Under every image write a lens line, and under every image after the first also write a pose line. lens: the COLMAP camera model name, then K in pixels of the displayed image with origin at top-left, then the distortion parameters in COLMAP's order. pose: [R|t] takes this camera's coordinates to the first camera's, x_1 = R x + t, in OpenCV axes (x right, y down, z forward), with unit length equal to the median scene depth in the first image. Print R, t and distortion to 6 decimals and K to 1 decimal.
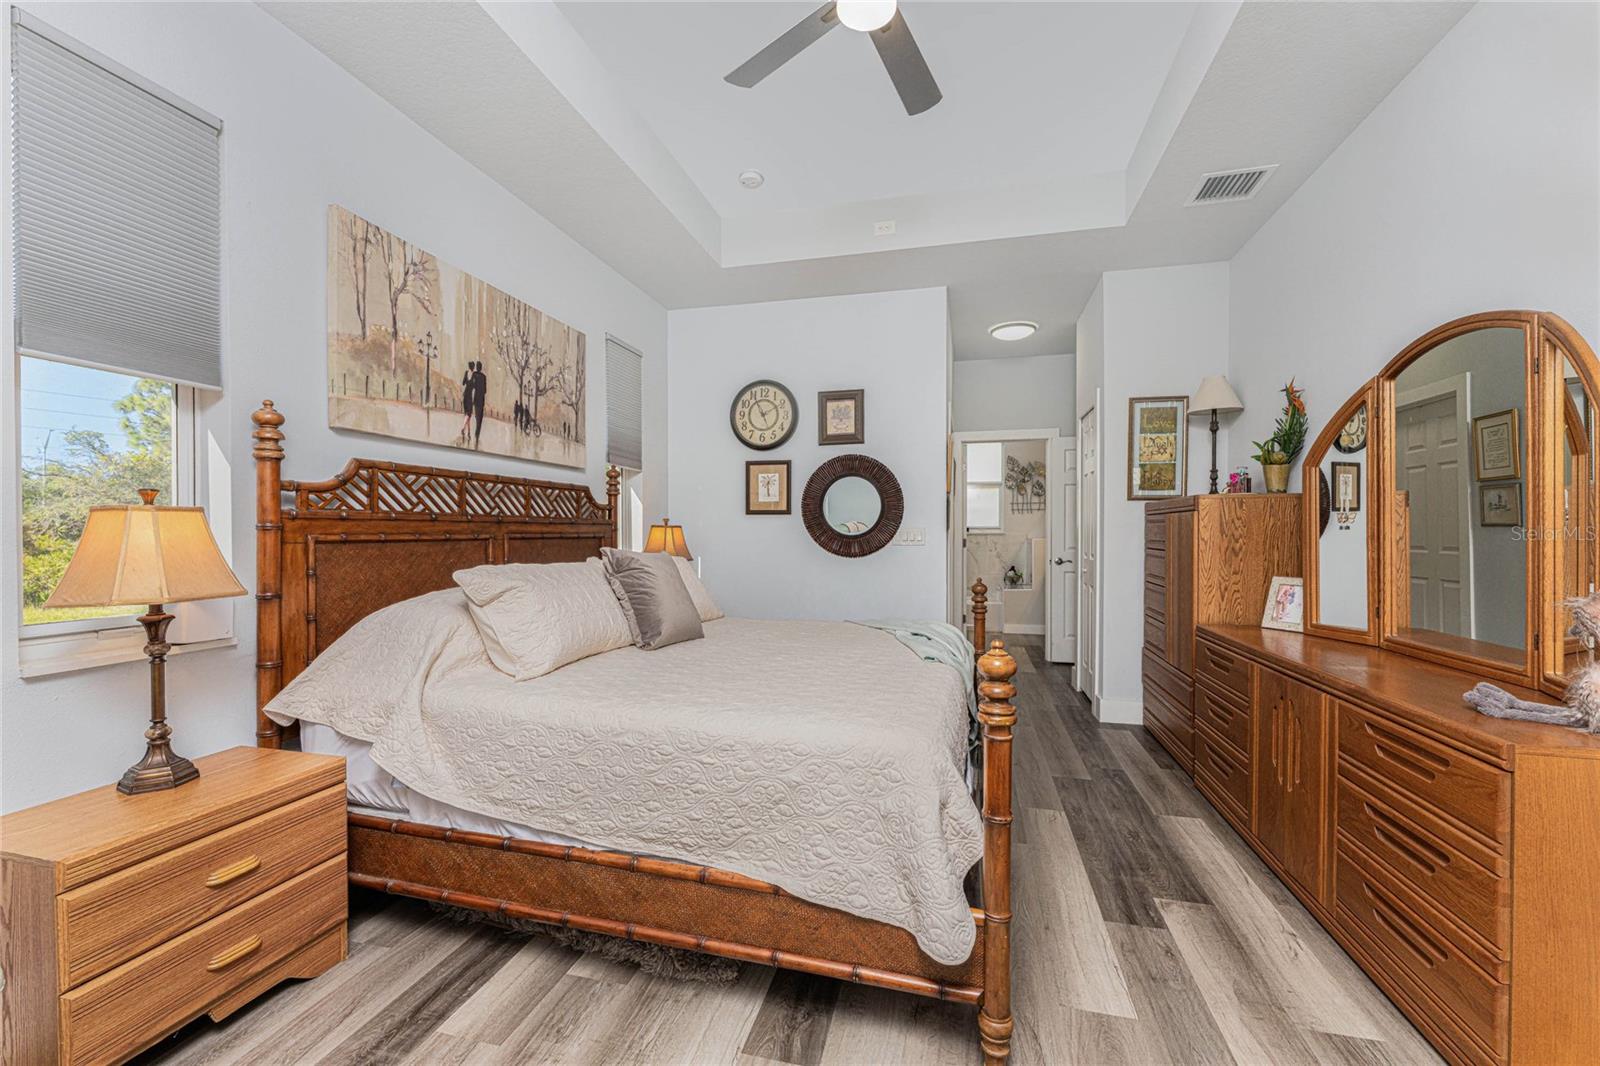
lens RADIAL K [[643.9, 0, 797.6], [0, 643.9, 529.8], [0, 0, 1]] dist [-0.000209, -0.001254]
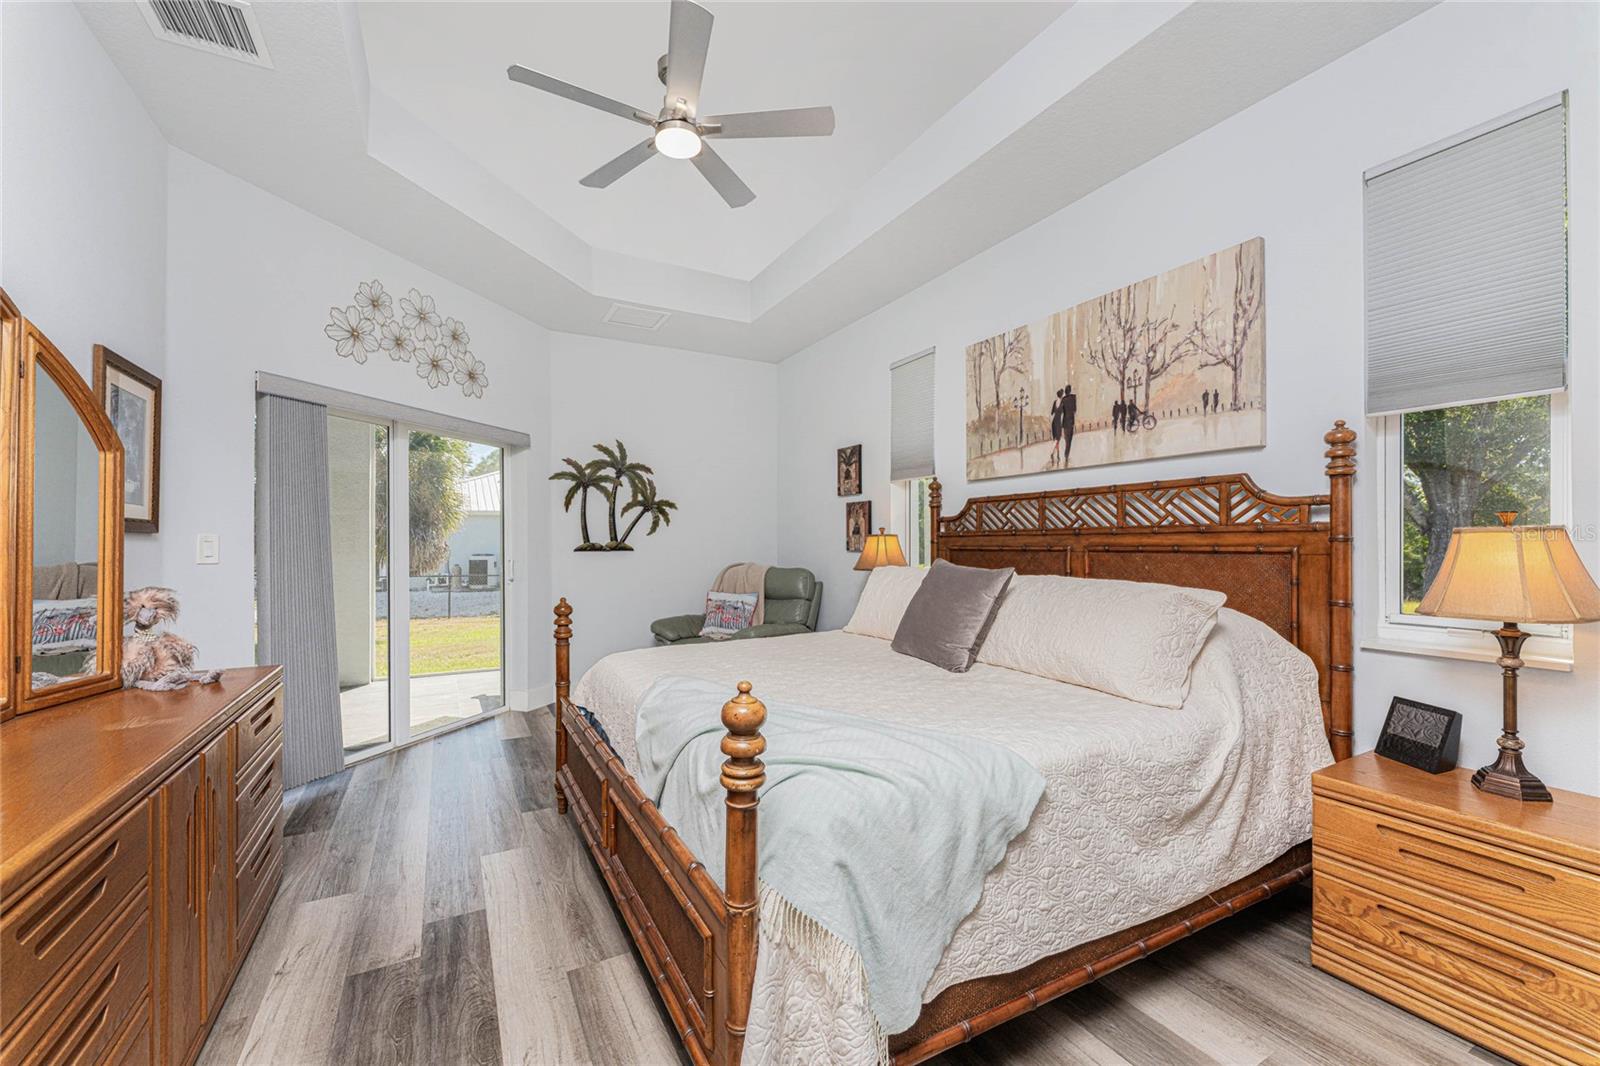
lens RADIAL K [[643.9, 0, 799.1], [0, 643.9, 543.1], [0, 0, 1]] dist [-0.000209, -0.001254]
pose [[-0.725859, 0.003150, -0.687836, 0.564824], [0.007133, 0.999970, -0.002948, 0.002040], [0.687806, -0.007046, -0.725860, 1.454054]]
